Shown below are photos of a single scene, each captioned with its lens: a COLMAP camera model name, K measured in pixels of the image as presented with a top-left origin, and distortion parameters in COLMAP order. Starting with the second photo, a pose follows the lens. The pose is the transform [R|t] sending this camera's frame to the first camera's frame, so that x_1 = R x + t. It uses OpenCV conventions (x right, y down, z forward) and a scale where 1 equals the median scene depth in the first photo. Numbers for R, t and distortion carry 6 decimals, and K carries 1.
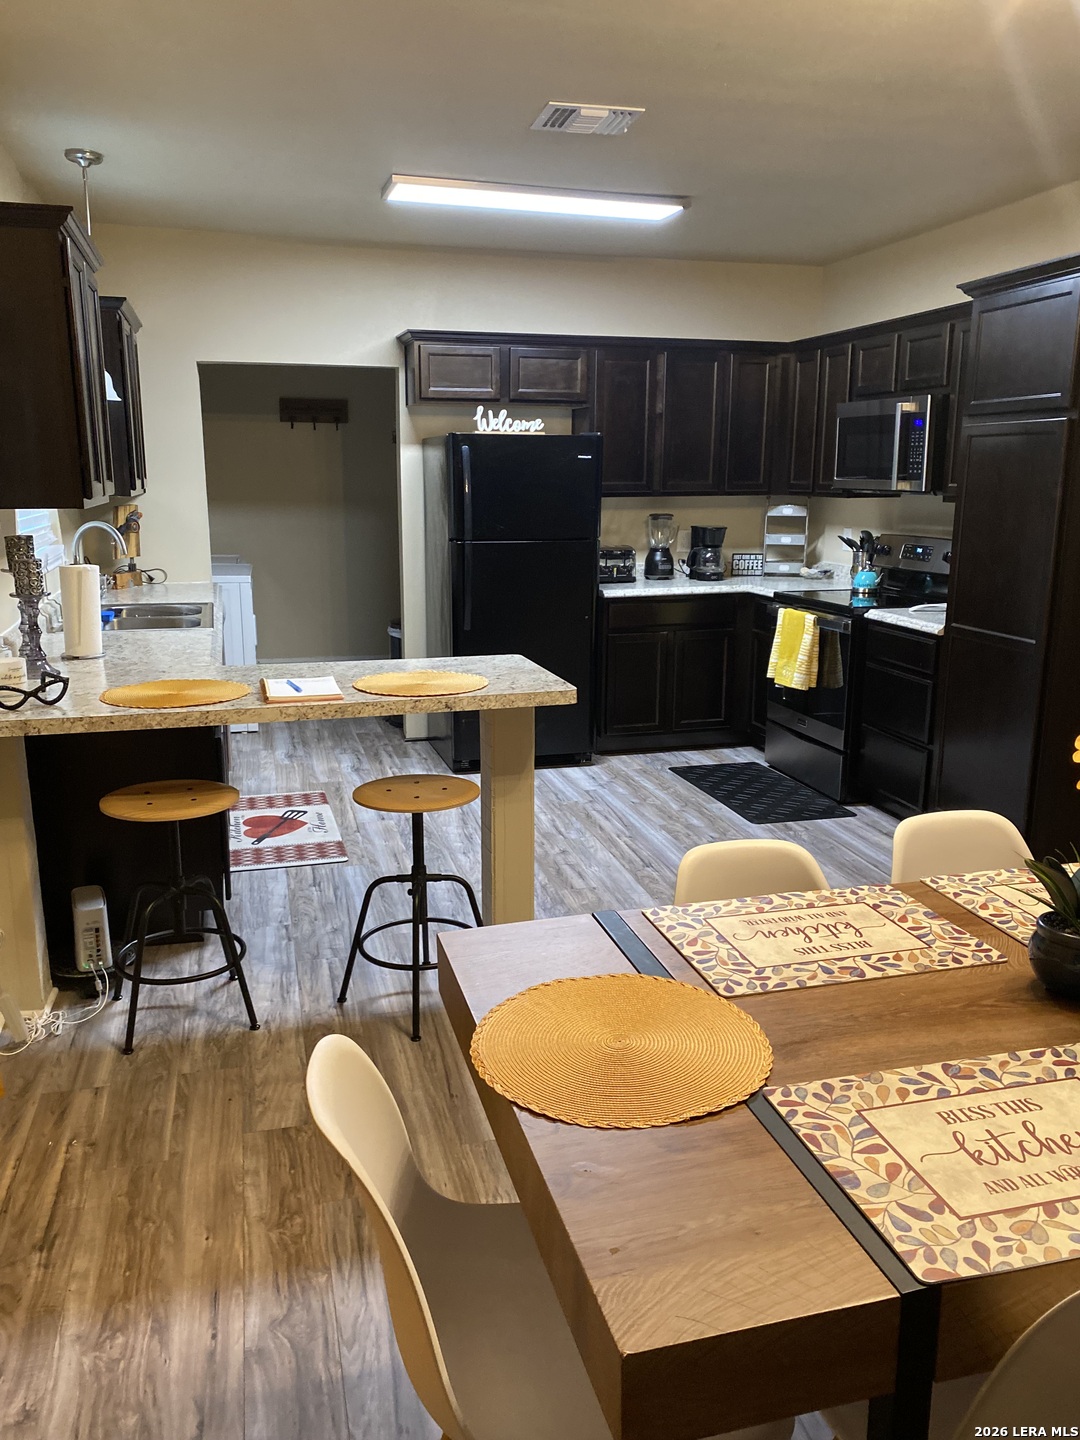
lens RADIAL K [[1089.8, 0, 534.1], [0, 1089.8, 722.0], [0, 0, 1]] dist [0.061651, -0.060071]
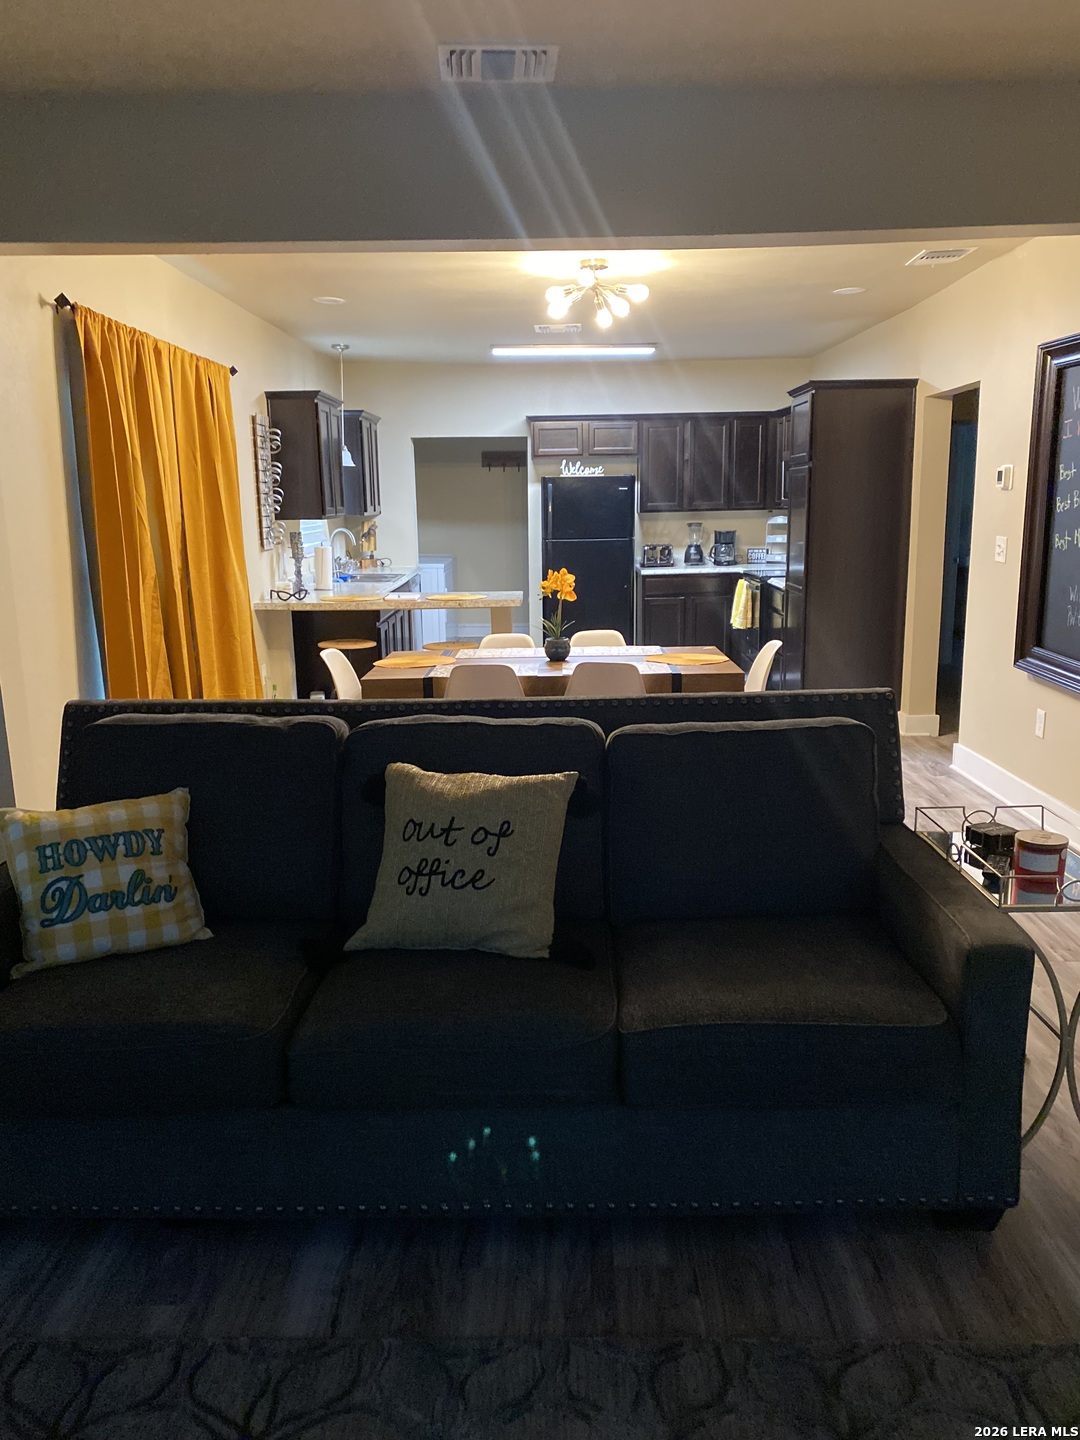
lens RADIAL K [[1089.8, 0, 536.9], [0, 1089.8, 713.8], [0, 0, 1]] dist [0.061651, -0.060071]
pose [[0.960602, 0.036673, -0.275499, 0.386638], [-0.043899, 0.998834, -0.020106, 0.136597], [0.274440, 0.031408, 0.961091, -0.612827]]
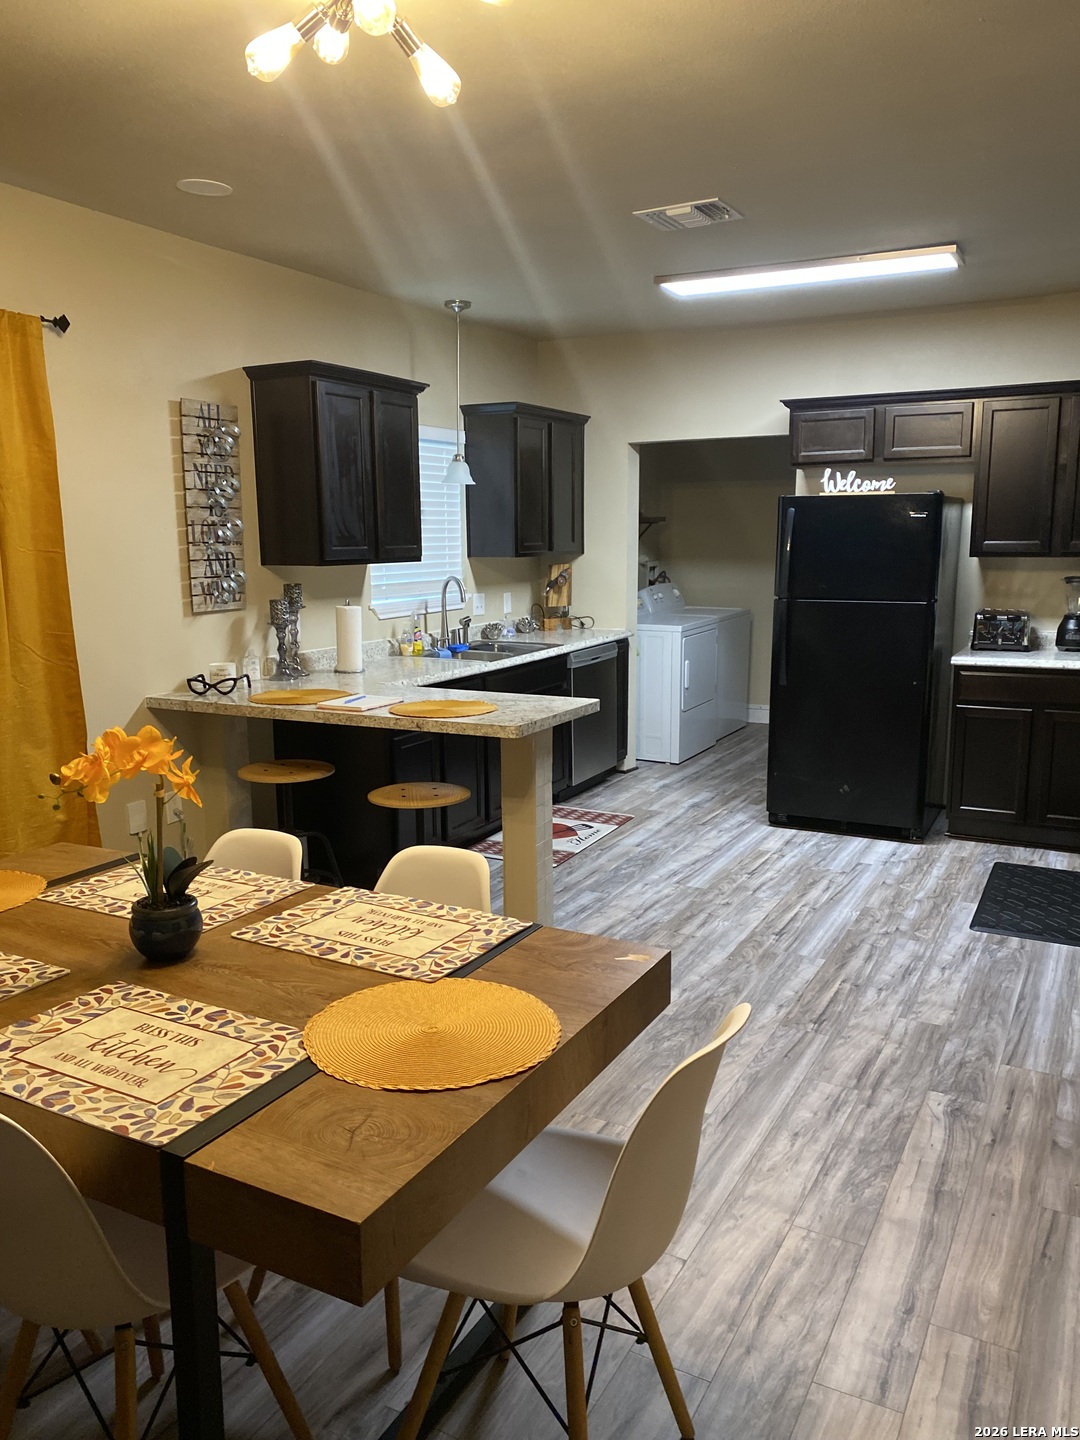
lens RADIAL K [[1089.8, 0, 548.6], [0, 1089.8, 724.5], [0, 0, 1]] dist [0.061651, -0.060071]
pose [[0.726699, 0.108215, -0.678379, 0.475259], [-0.140022, 0.990116, 0.007948, -0.025722], [0.672535, 0.089212, 0.734669, 0.101011]]
